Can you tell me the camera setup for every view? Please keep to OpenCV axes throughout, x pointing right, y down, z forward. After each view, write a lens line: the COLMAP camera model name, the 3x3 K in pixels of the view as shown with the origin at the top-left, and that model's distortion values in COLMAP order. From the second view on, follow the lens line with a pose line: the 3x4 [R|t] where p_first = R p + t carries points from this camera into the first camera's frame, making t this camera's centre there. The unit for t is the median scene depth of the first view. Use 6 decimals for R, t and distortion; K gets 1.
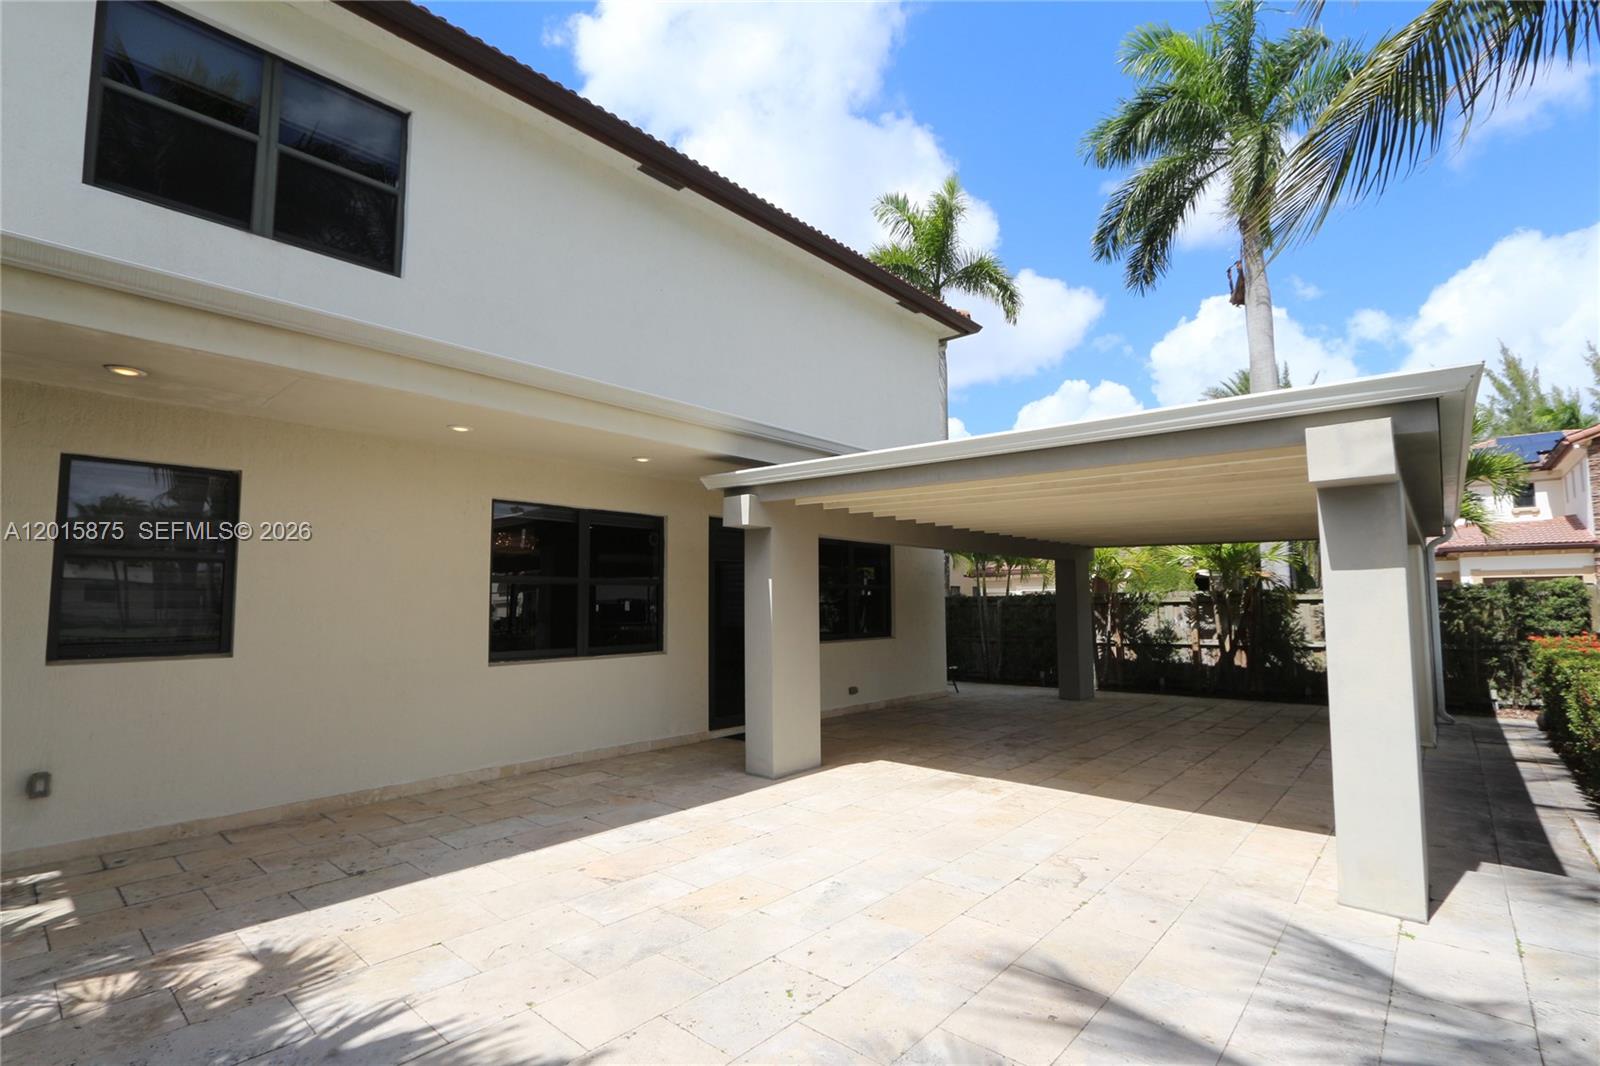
lens RADIAL K [[742.1, 0, 792.8], [0, 742.1, 548.0], [0, 0, 1]] dist [-0.022355, 0.005369]
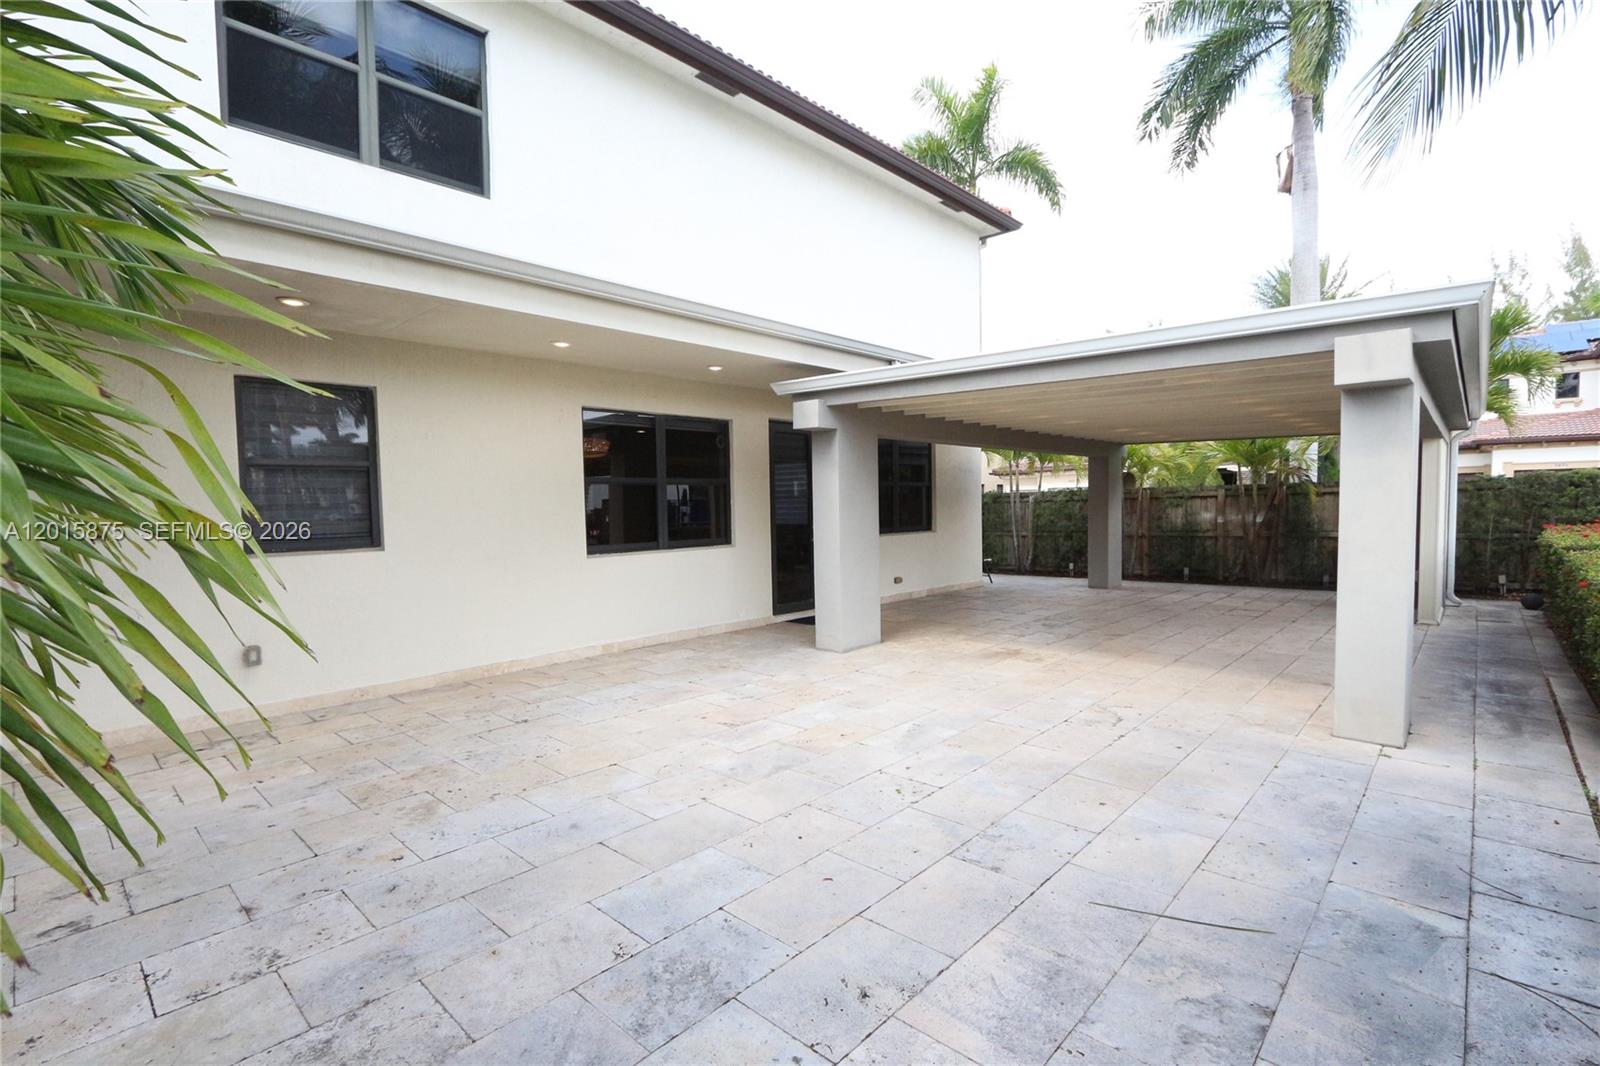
lens RADIAL K [[742.1, 0, 792.8], [0, 742.1, 548.0], [0, 0, 1]] dist [-0.022355, 0.005369]
pose [[0.999580, -0.011226, -0.026703, -0.060856], [0.014674, 0.991053, 0.132661, -0.000762], [0.024974, -0.132998, 0.990802, -0.100089]]
